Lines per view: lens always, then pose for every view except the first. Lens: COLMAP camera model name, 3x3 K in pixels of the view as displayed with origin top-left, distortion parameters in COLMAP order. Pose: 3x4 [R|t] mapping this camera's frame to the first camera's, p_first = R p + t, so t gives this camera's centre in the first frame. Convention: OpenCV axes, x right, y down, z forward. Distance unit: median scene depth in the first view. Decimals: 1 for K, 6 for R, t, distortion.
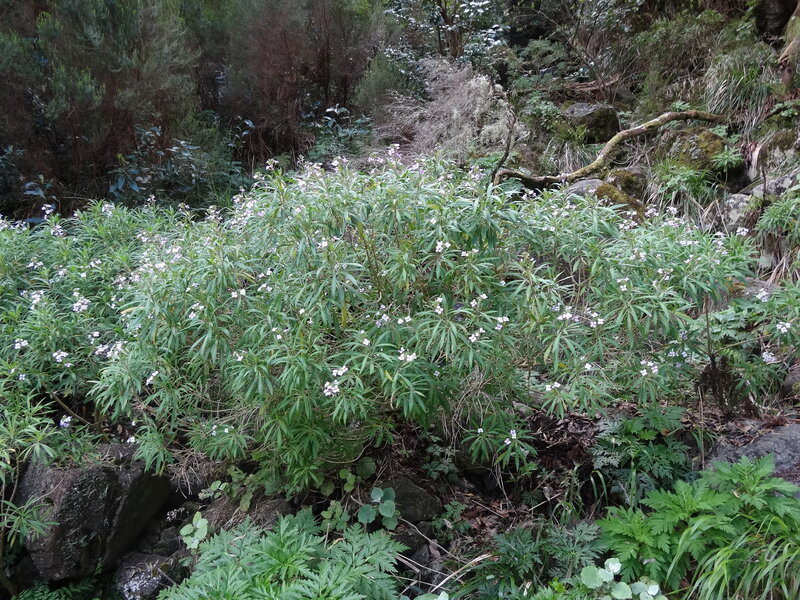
lens RADIAL K [[579.7, 0, 399.9], [0, 579.7, 299.3], [0, 0, 1]] dist [0.002208, 0.000614]
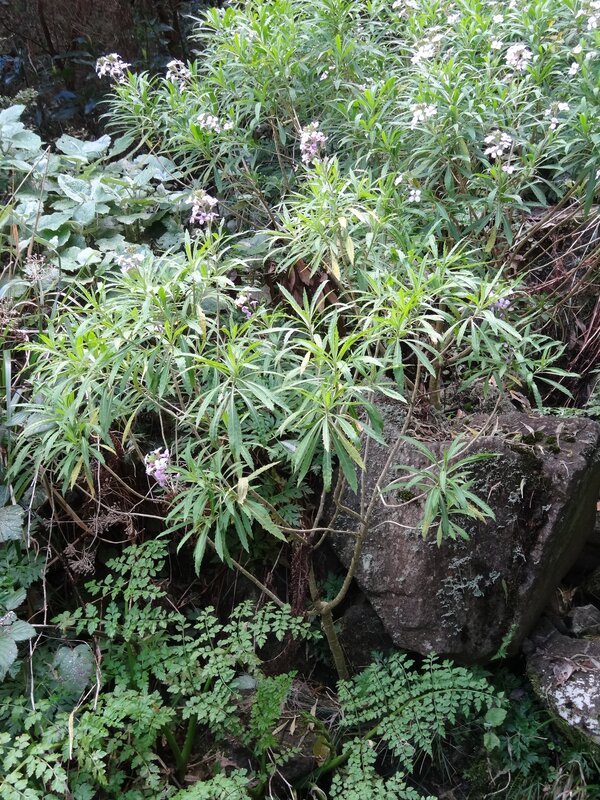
lens RADIAL K [[878.5, 0, 299.7], [0, 878.5, 400.0], [0, 0, 1]] dist [0.006414, 0.000000]
pose [[0.918031, 0.038086, -0.394676, -0.395093], [-0.026331, 0.999035, 0.035159, 0.239483], [0.395634, -0.021885, 0.918147, 0.276014]]
